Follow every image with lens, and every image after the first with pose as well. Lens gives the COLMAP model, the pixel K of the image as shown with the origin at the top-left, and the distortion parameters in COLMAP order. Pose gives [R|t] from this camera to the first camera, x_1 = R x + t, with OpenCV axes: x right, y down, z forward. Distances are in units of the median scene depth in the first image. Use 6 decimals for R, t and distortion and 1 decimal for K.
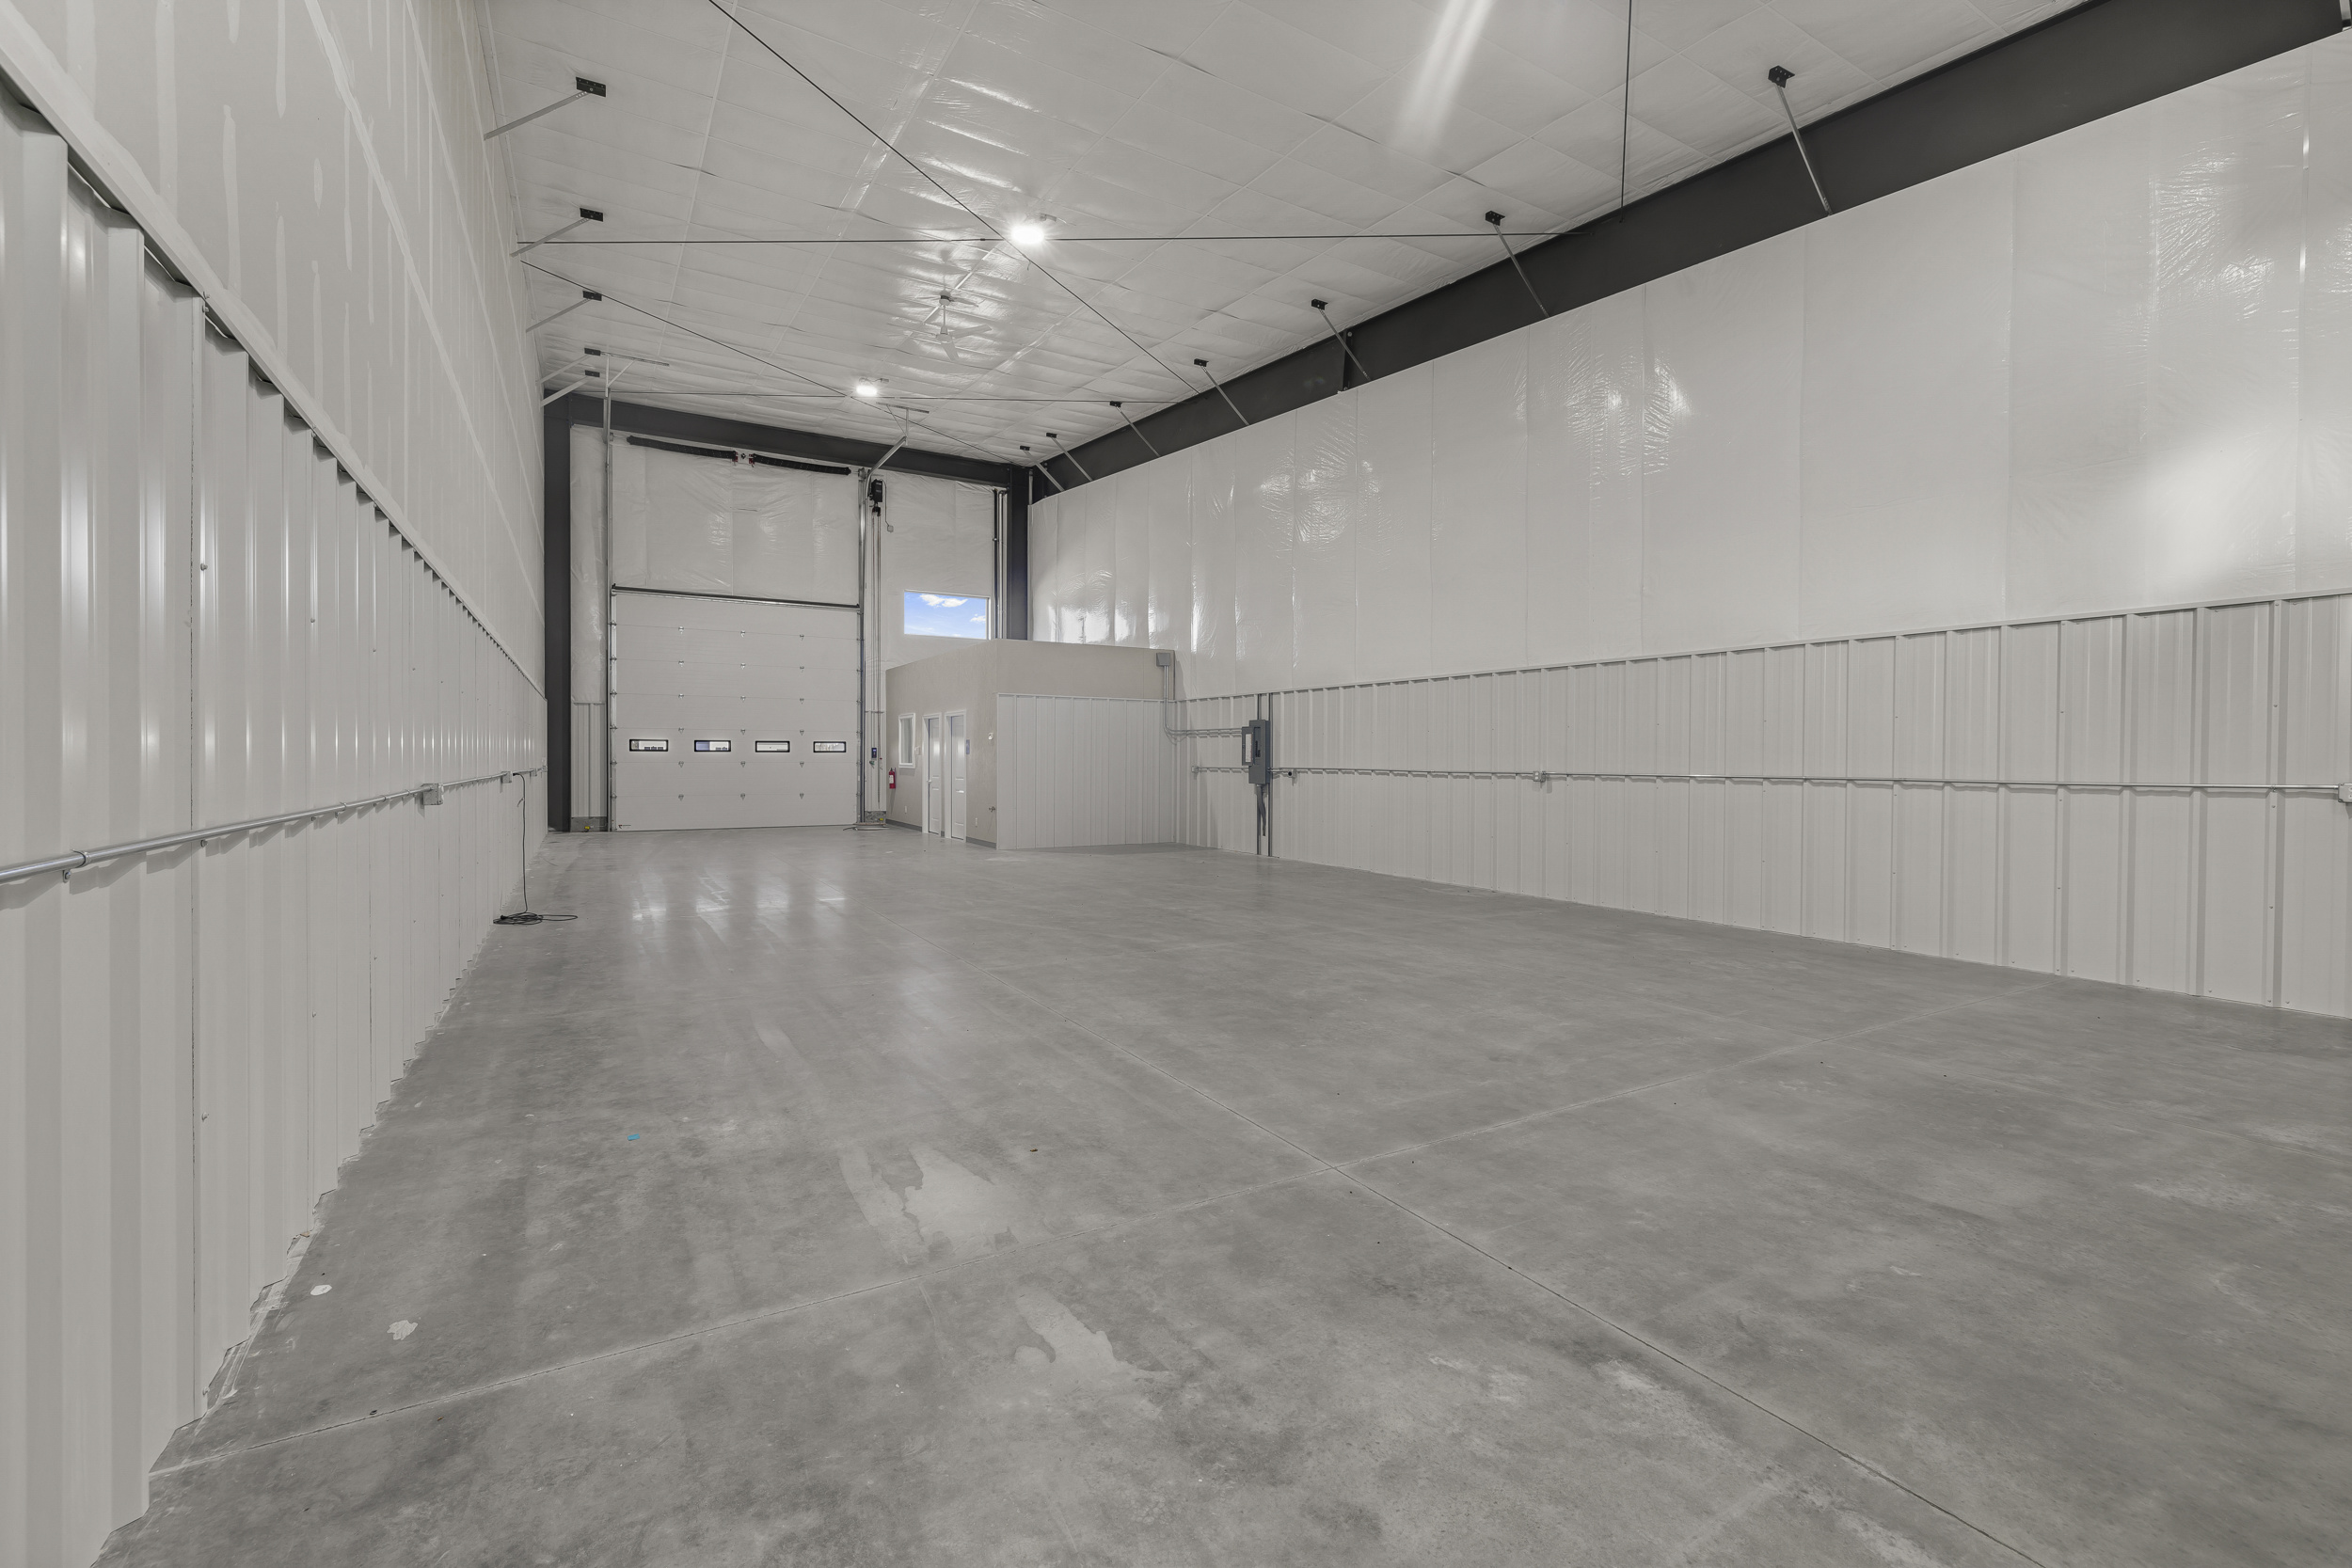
lens RADIAL K [[983.1, 0, 1154.3], [0, 983.1, 780.2], [0, 0, 1]] dist [0.000010, -0.000209]
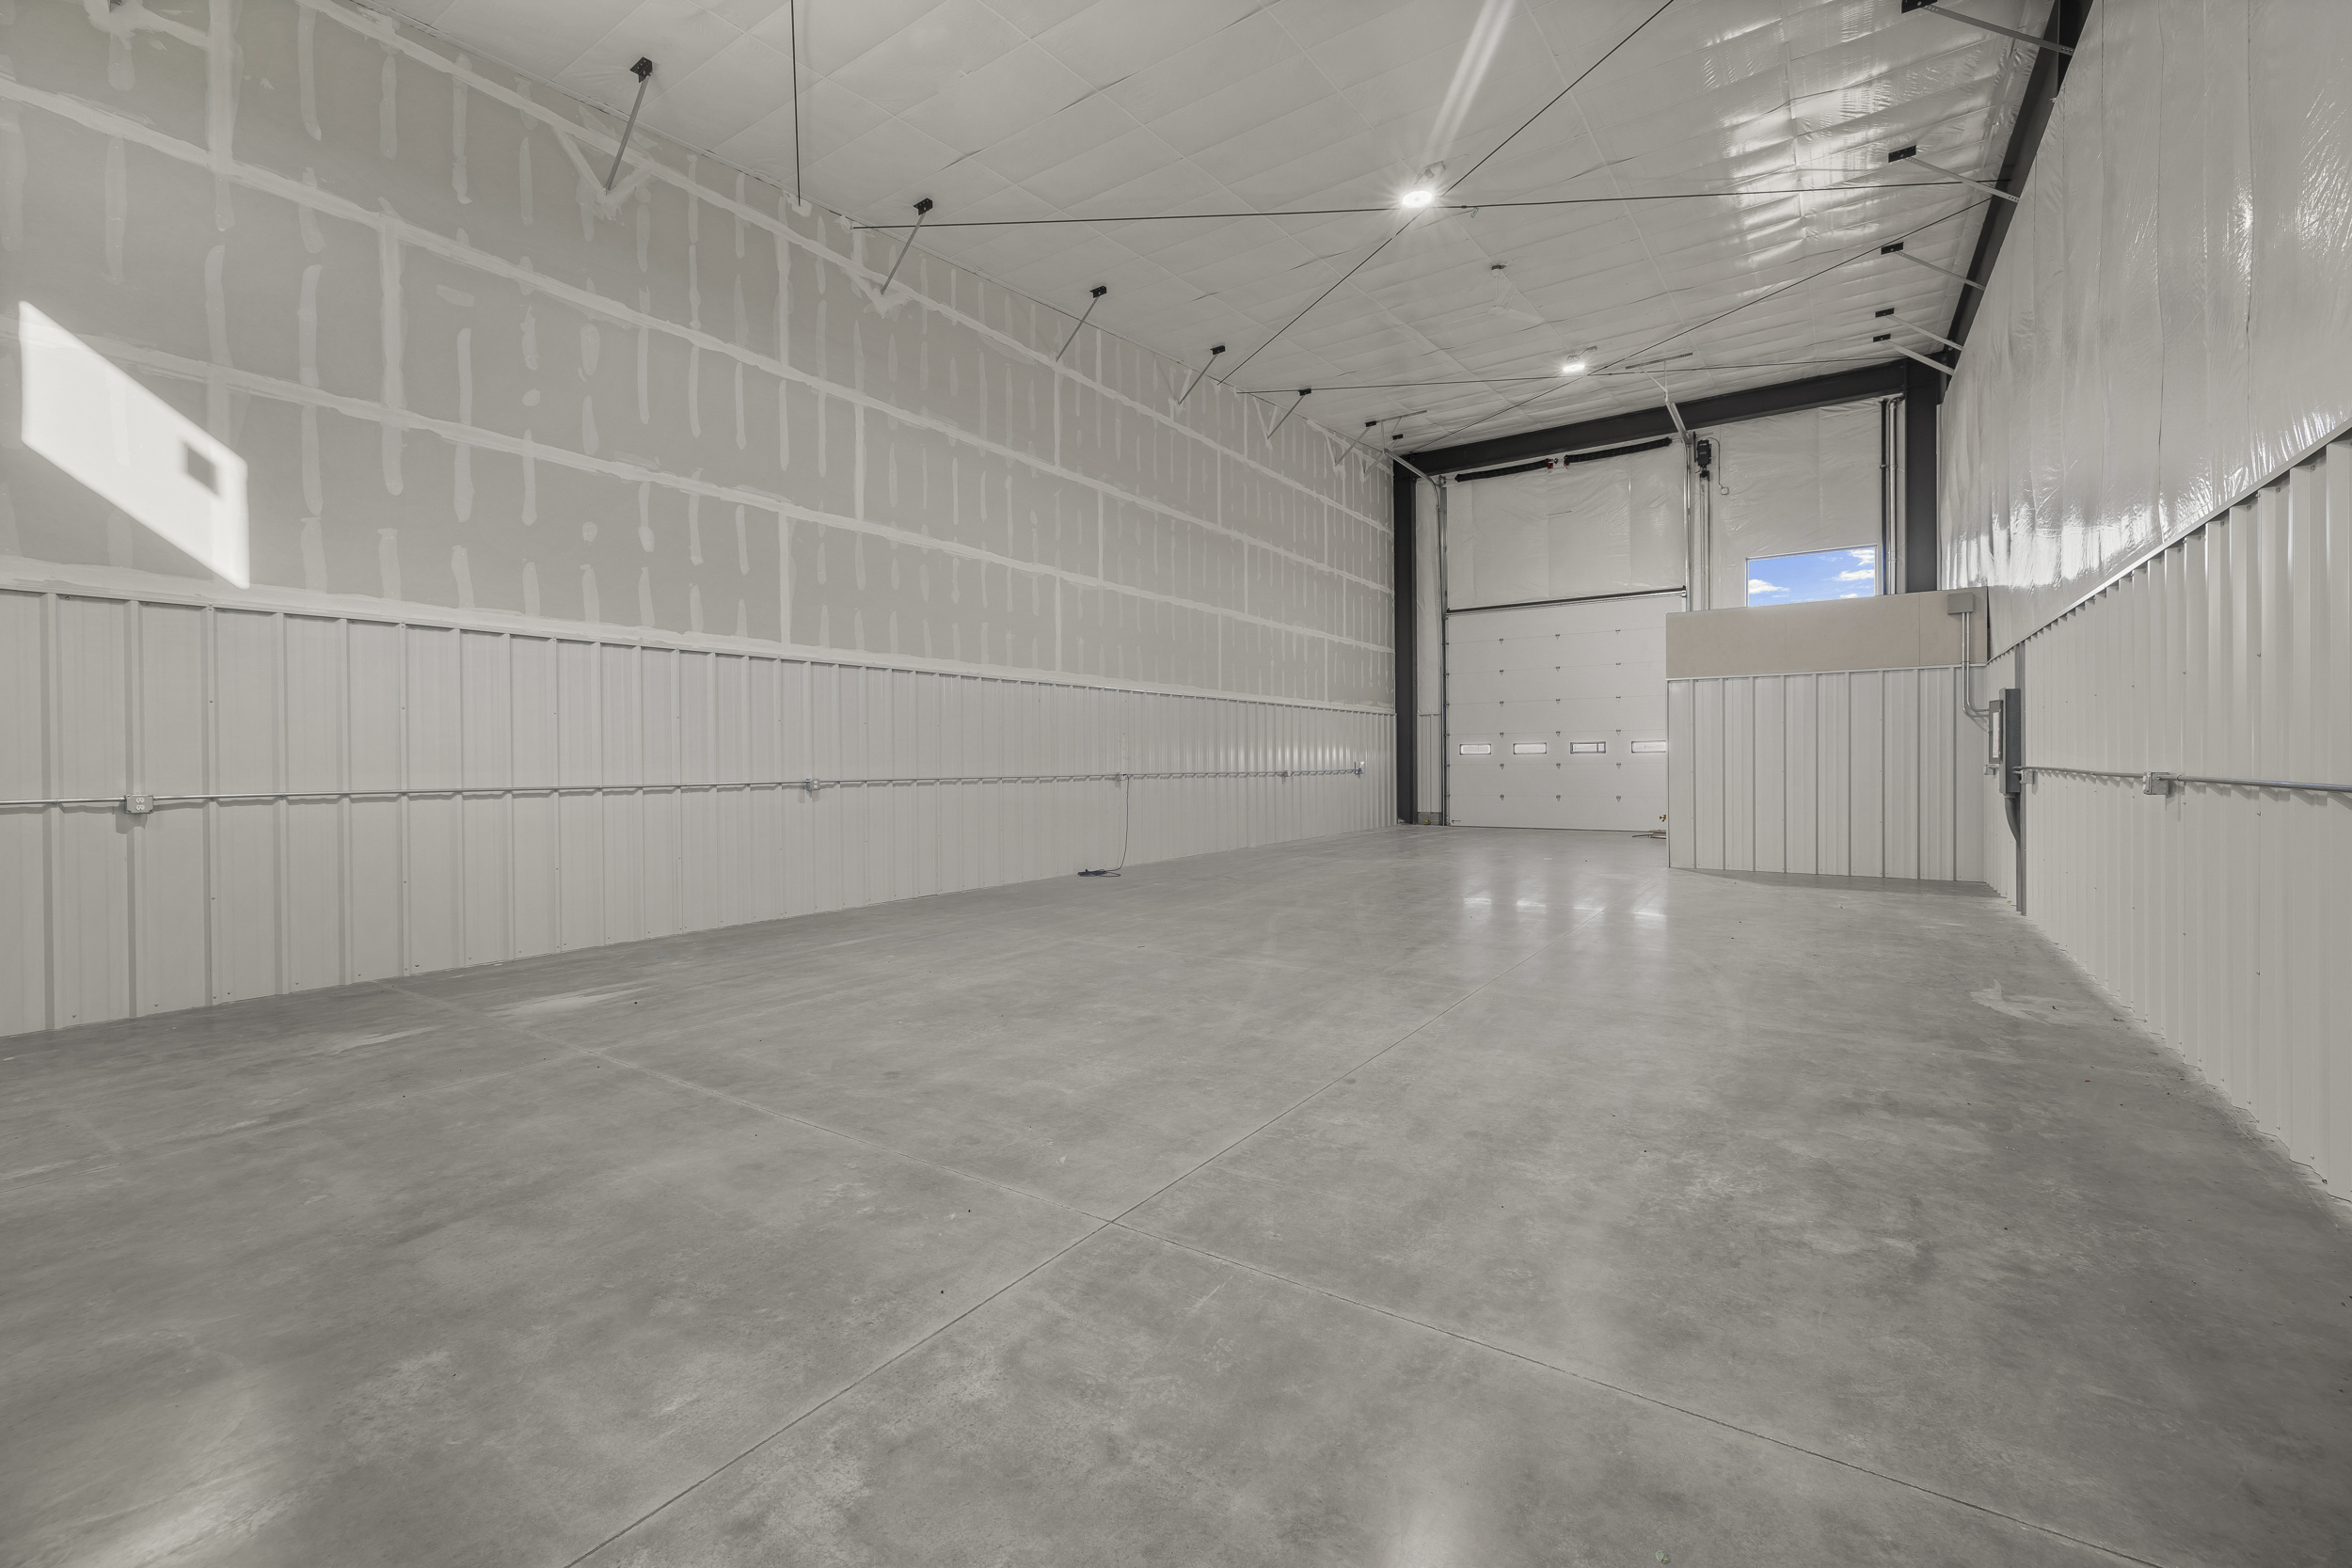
lens RADIAL K [[983.1, 0, 1153.7], [0, 983.1, 772.0], [0, 0, 1]] dist [0.000010, -0.000209]
pose [[0.429604, -0.001507, -0.903016, 0.352365], [-0.007920, 0.999954, -0.005437, -0.001400], [0.902983, 0.009487, 0.429572, 0.218549]]
